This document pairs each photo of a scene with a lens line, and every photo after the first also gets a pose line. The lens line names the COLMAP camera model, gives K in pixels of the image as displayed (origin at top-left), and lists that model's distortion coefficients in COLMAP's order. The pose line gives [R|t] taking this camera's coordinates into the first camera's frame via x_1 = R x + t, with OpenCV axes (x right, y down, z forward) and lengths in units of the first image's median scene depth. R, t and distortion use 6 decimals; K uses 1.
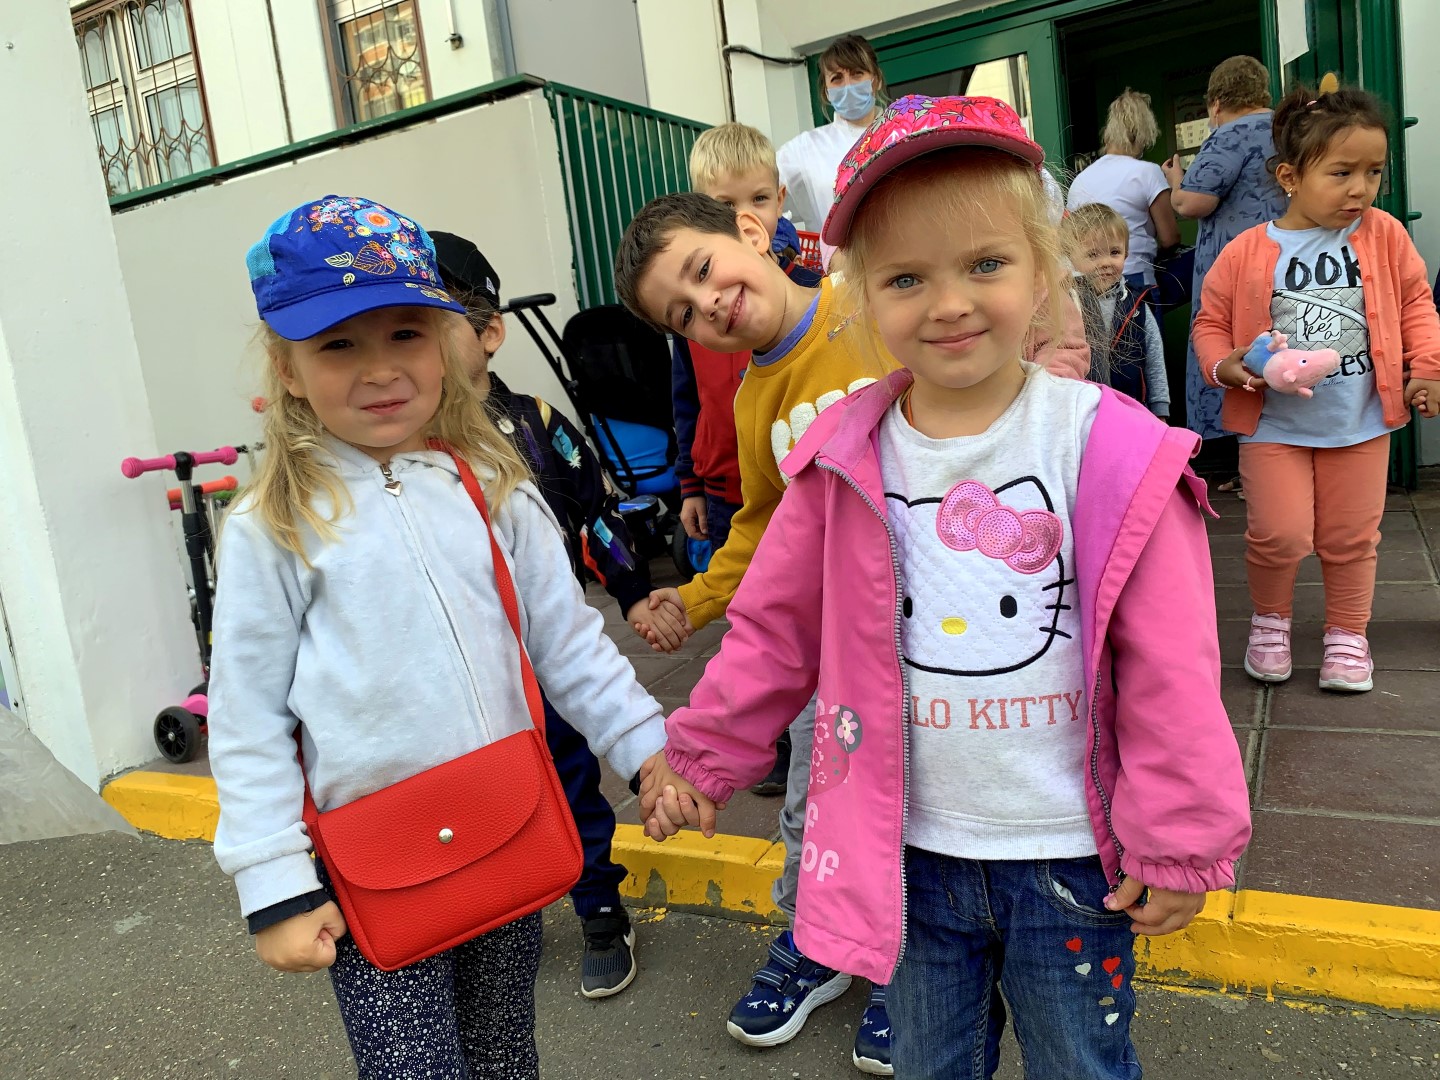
lens RADIAL K [[1119.7, 0, 702.9], [0, 1119.7, 531.7], [0, 0, 1]] dist [0.003348, -0.006690]
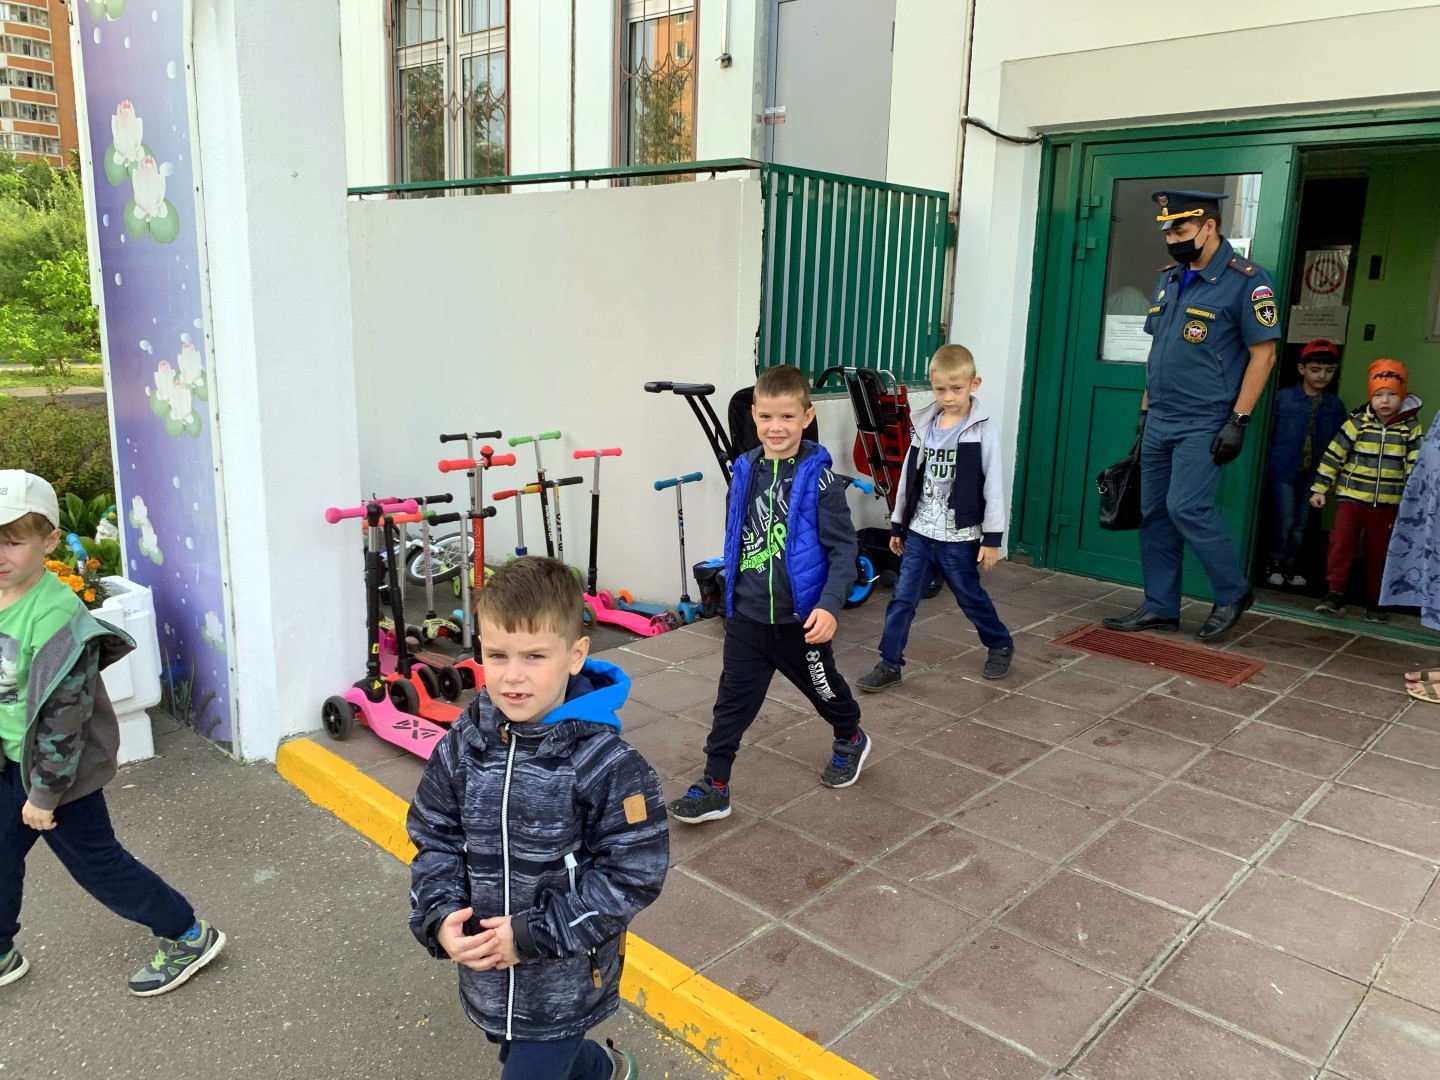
lens RADIAL K [[1119.7, 0, 702.9], [0, 1119.7, 531.7], [0, 0, 1]] dist [0.003348, -0.006690]
pose [[0.955493, 0.202104, -0.214913, 0.089936], [-0.182081, 0.977177, 0.109412, -0.131735], [0.232121, -0.065411, 0.970485, -0.076500]]
